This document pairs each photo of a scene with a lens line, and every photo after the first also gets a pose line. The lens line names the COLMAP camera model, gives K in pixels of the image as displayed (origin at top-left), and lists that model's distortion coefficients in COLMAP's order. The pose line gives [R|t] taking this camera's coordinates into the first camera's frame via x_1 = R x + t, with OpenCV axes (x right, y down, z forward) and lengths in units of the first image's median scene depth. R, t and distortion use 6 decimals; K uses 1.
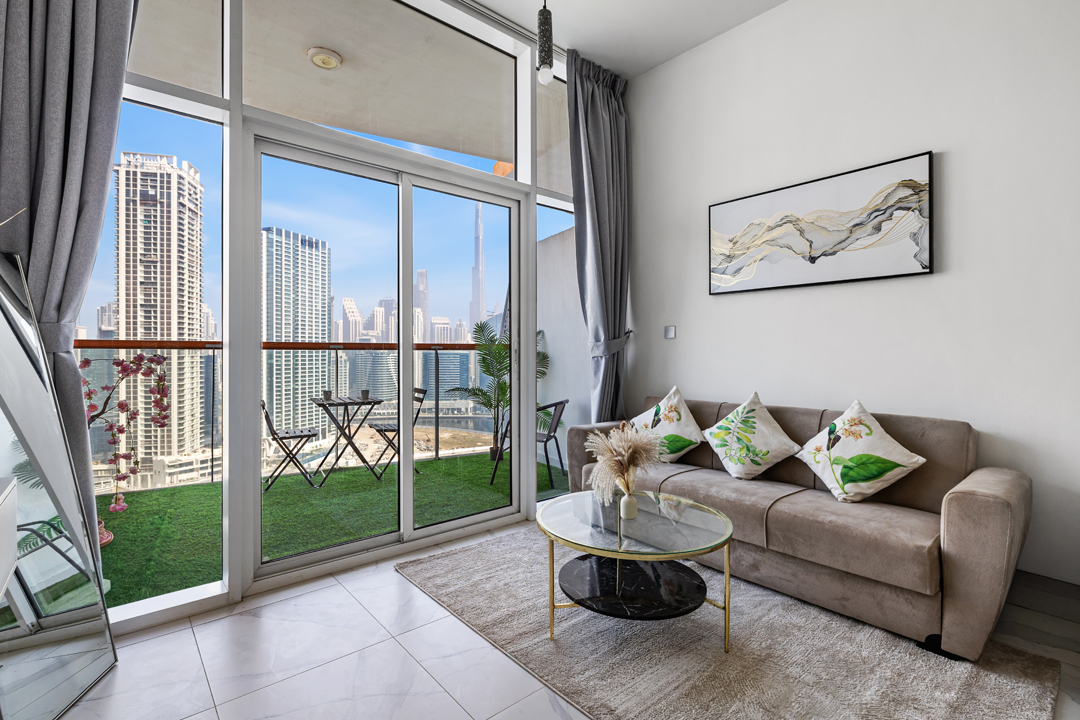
lens RADIAL K [[501.1, 0, 533.0], [0, 501.1, 353.6], [0, 0, 1]] dist [-0.005073, -0.000484]
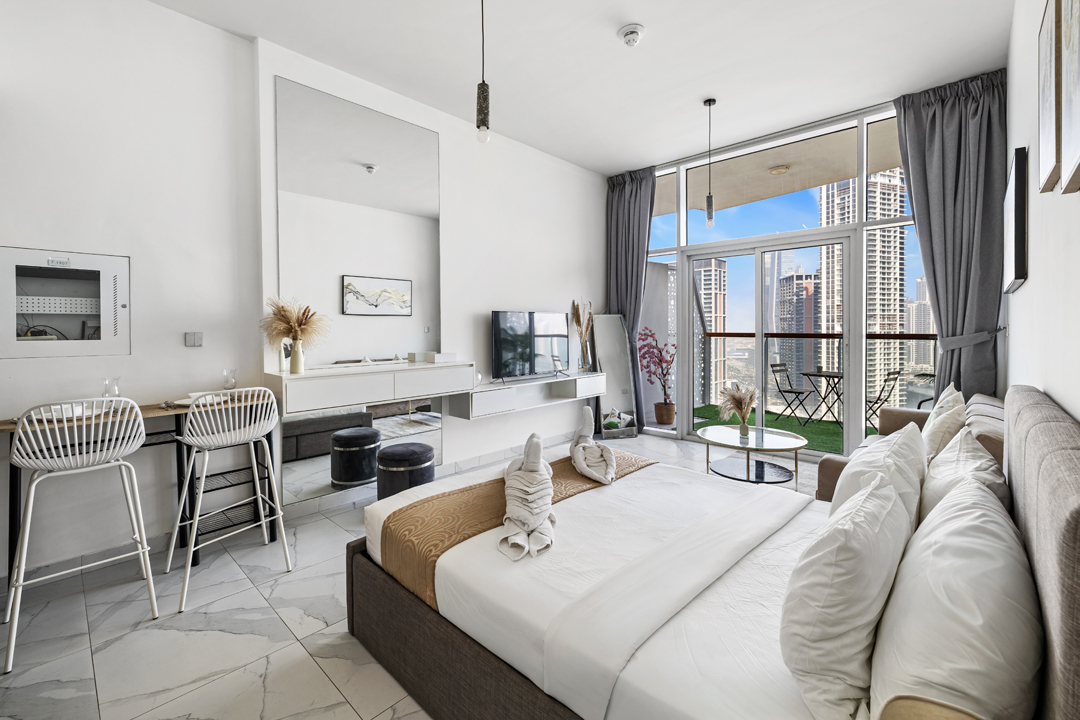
lens RADIAL K [[461.4, 0, 539.0], [0, 461.4, 330.9], [0, 0, 1]] dist [0.000874, -0.000007]
pose [[0.113943, 0.003211, -0.993482, 1.161182], [0.002129, 0.999992, 0.003476, -0.051499], [0.993485, -0.002512, 0.113936, 0.004157]]
